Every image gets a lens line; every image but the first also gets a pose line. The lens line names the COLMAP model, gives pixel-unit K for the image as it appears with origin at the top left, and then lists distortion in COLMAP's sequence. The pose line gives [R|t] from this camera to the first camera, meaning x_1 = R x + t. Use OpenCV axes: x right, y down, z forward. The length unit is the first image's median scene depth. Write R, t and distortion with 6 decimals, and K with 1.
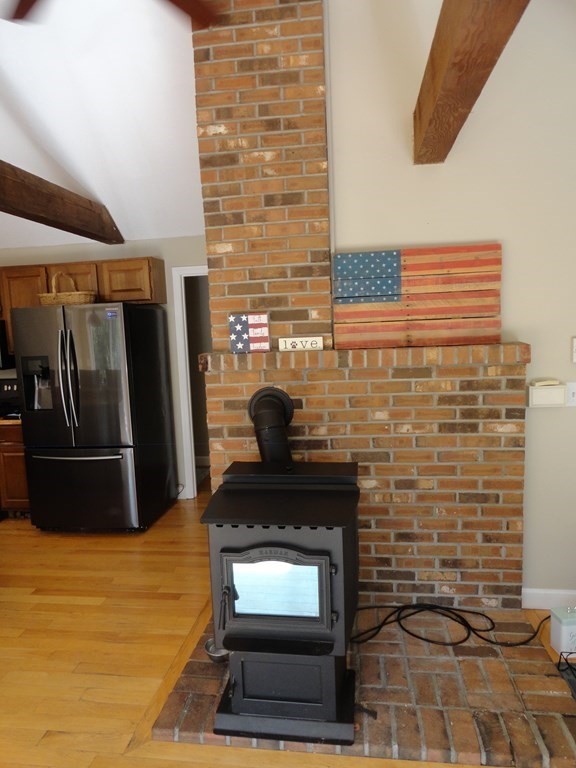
lens RADIAL K [[528.8, 0, 288.9], [0, 528.8, 387.3], [0, 0, 1]] dist [-0.002747, 0.004947]
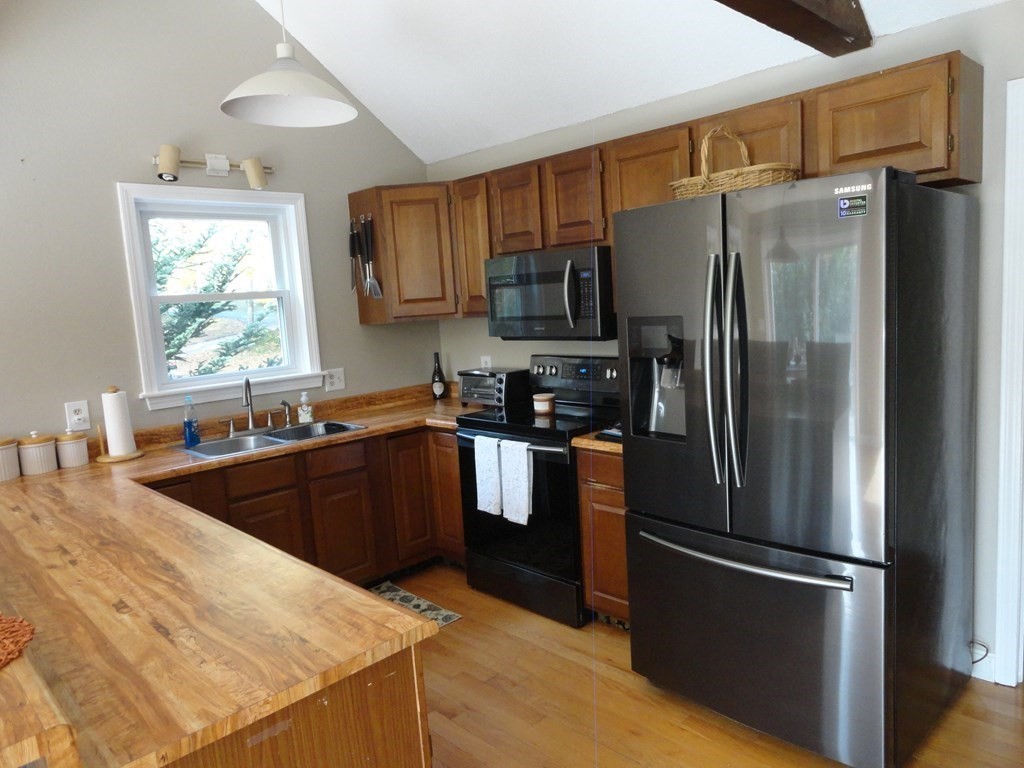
lens RADIAL K [[705.1, 0, 513.7], [0, 705.1, 383.3], [0, 0, 1]] dist [-0.002747, 0.004947]
pose [[0.783479, 0.068110, -0.617674, -0.190015], [-0.044489, 0.997573, 0.053570, -0.027253], [0.619823, -0.014492, 0.784608, 0.429305]]
